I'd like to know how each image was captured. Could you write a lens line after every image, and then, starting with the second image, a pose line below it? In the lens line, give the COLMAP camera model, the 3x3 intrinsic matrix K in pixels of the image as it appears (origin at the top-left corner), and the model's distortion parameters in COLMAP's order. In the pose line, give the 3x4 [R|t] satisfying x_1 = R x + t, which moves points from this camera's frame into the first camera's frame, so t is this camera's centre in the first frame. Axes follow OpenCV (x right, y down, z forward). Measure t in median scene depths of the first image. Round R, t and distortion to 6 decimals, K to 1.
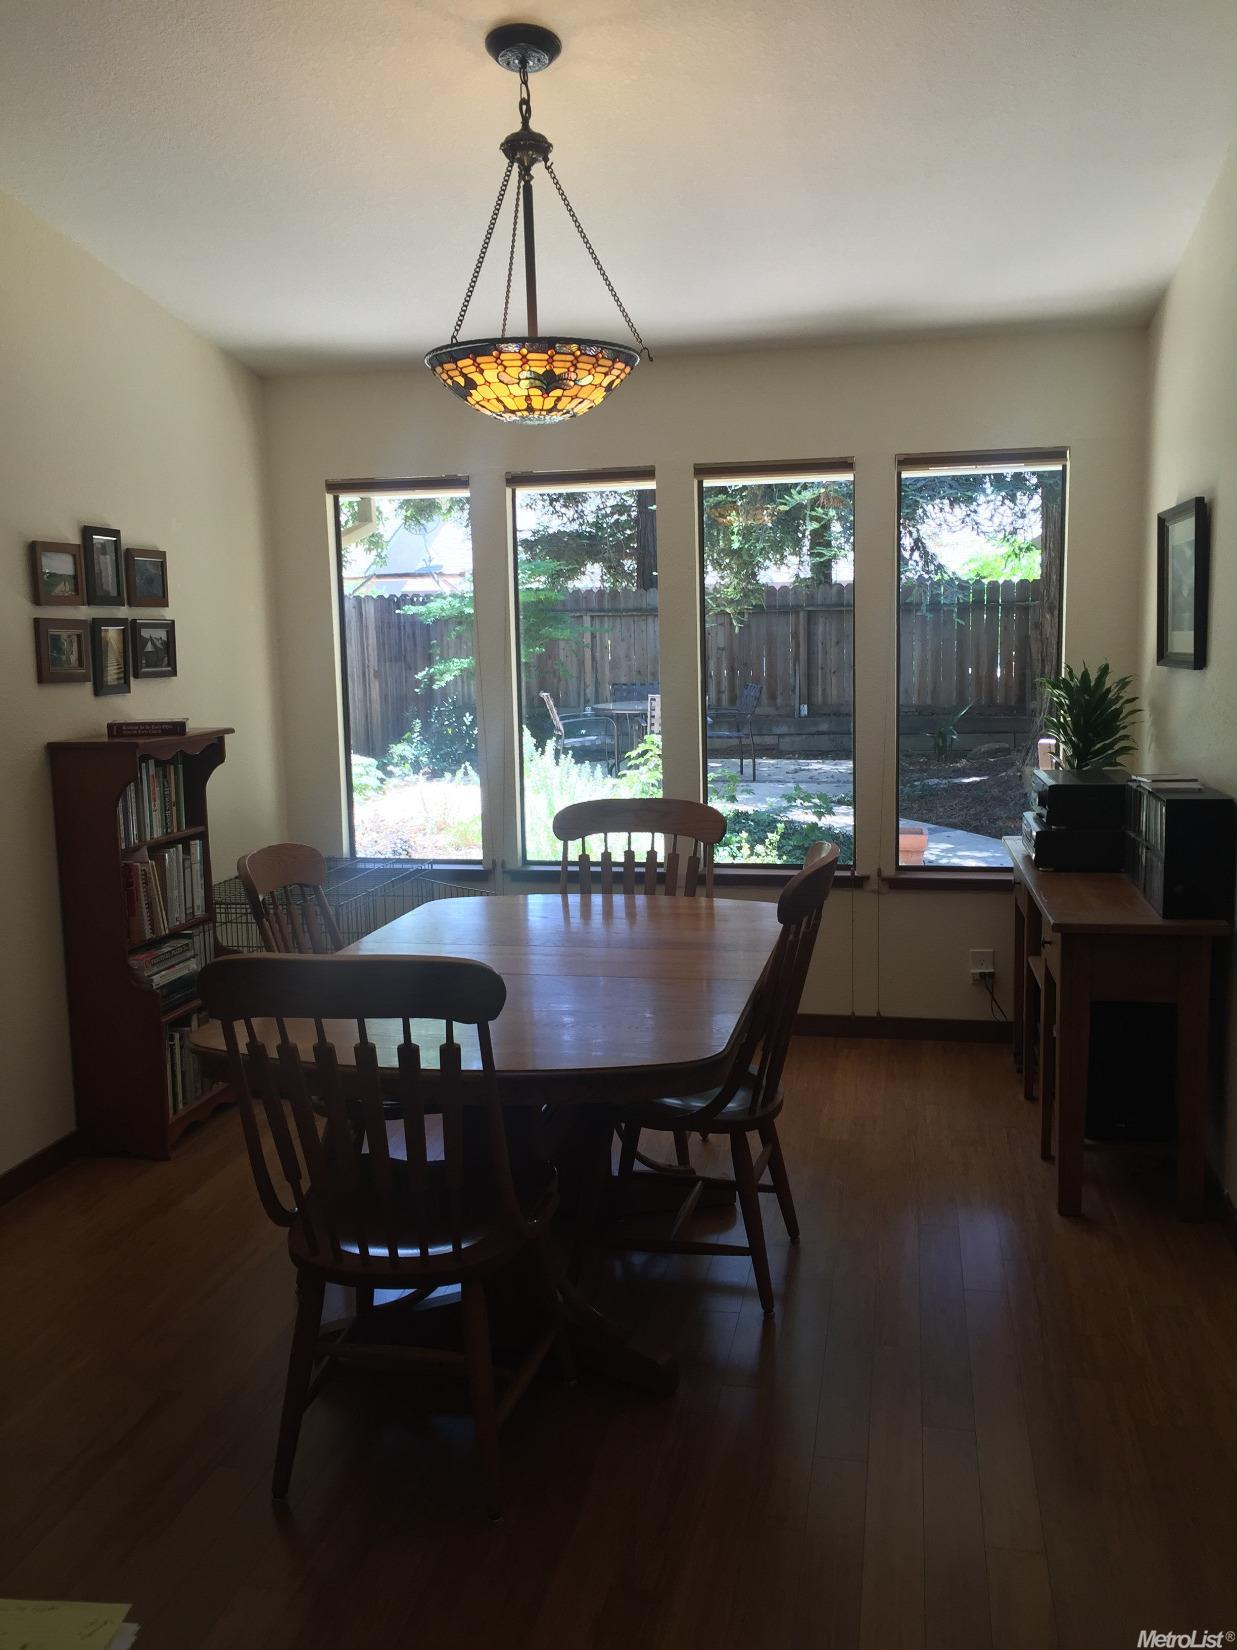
lens RADIAL K [[1401.7, 0, 618.5], [0, 1401.7, 825.0], [0, 0, 1]] dist [0.078620, -0.006394]
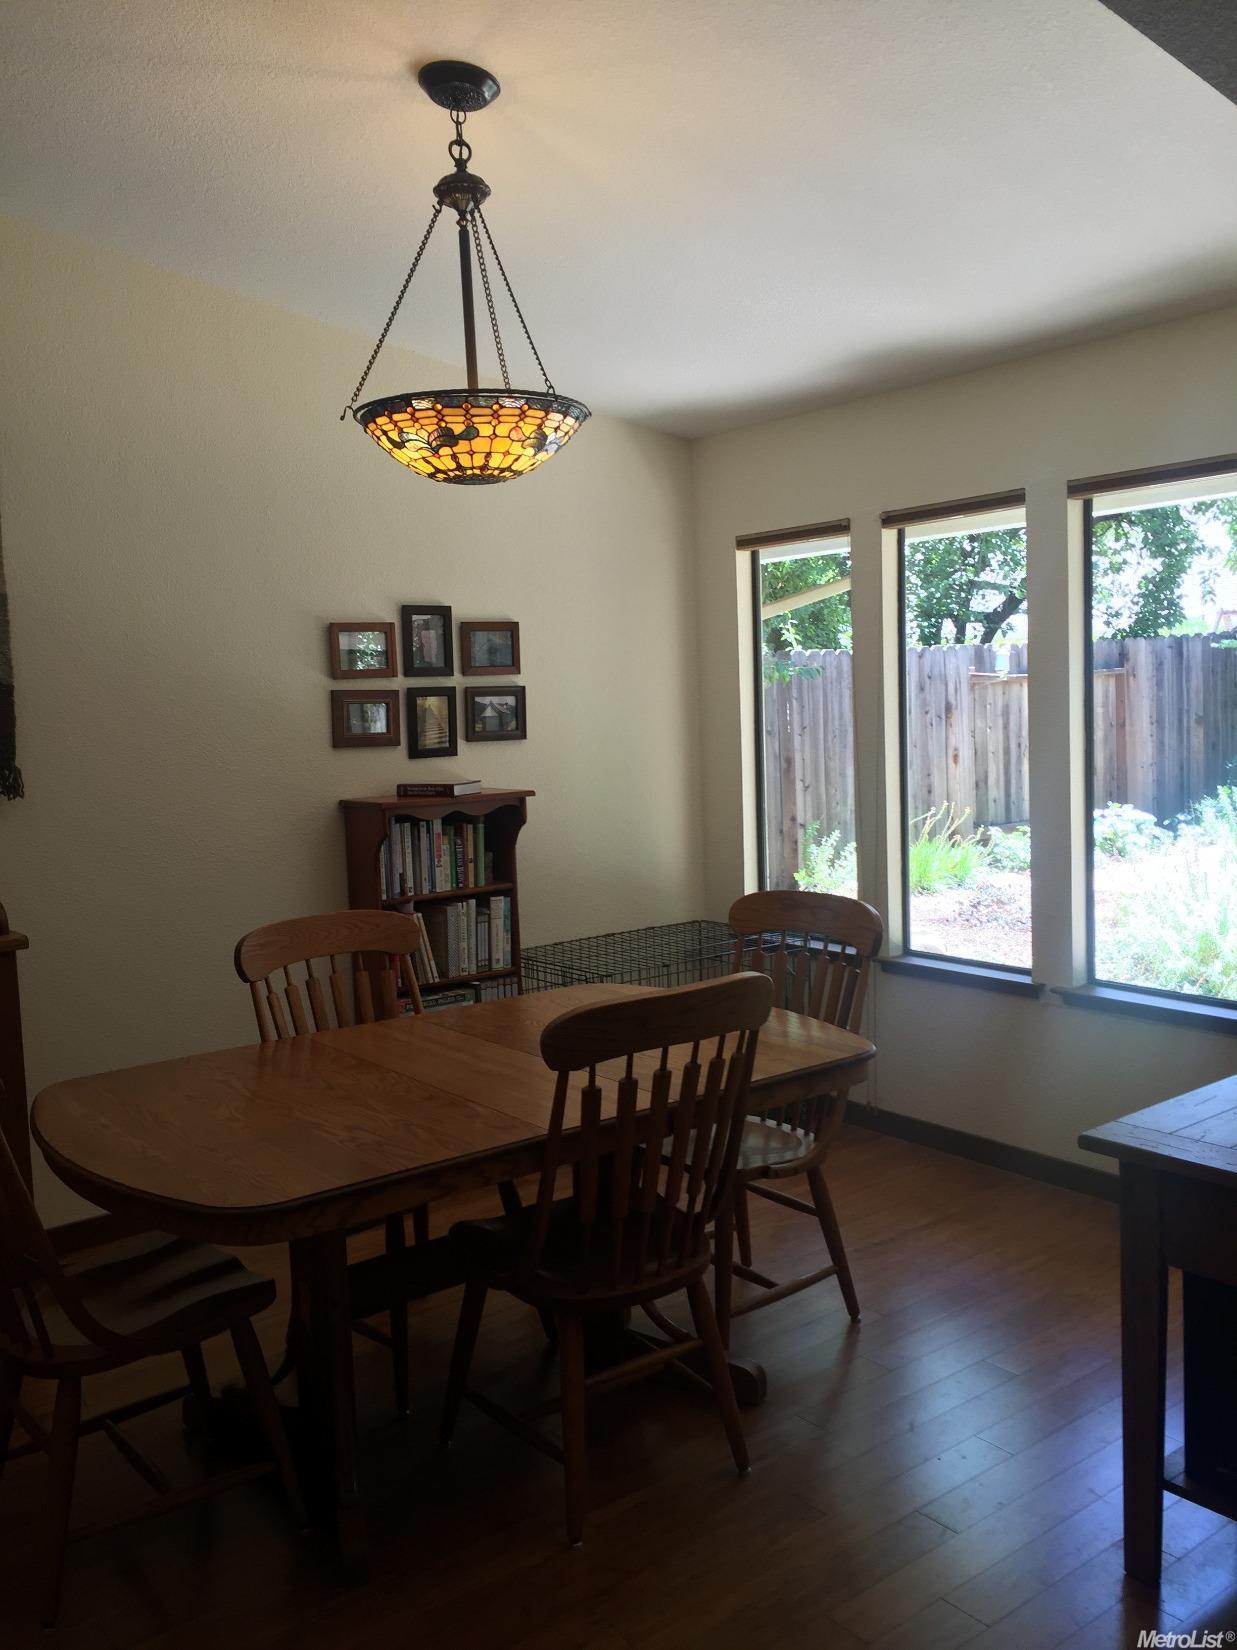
lens RADIAL K [[1401.7, 0, 618.5], [0, 1401.7, 825.0], [0, 0, 1]] dist [0.078620, -0.006394]
pose [[0.775115, 0.050046, -0.629835, 0.433302], [-0.067722, 0.997696, -0.004067, -0.045077], [0.628181, 0.045806, 0.776718, 0.253551]]
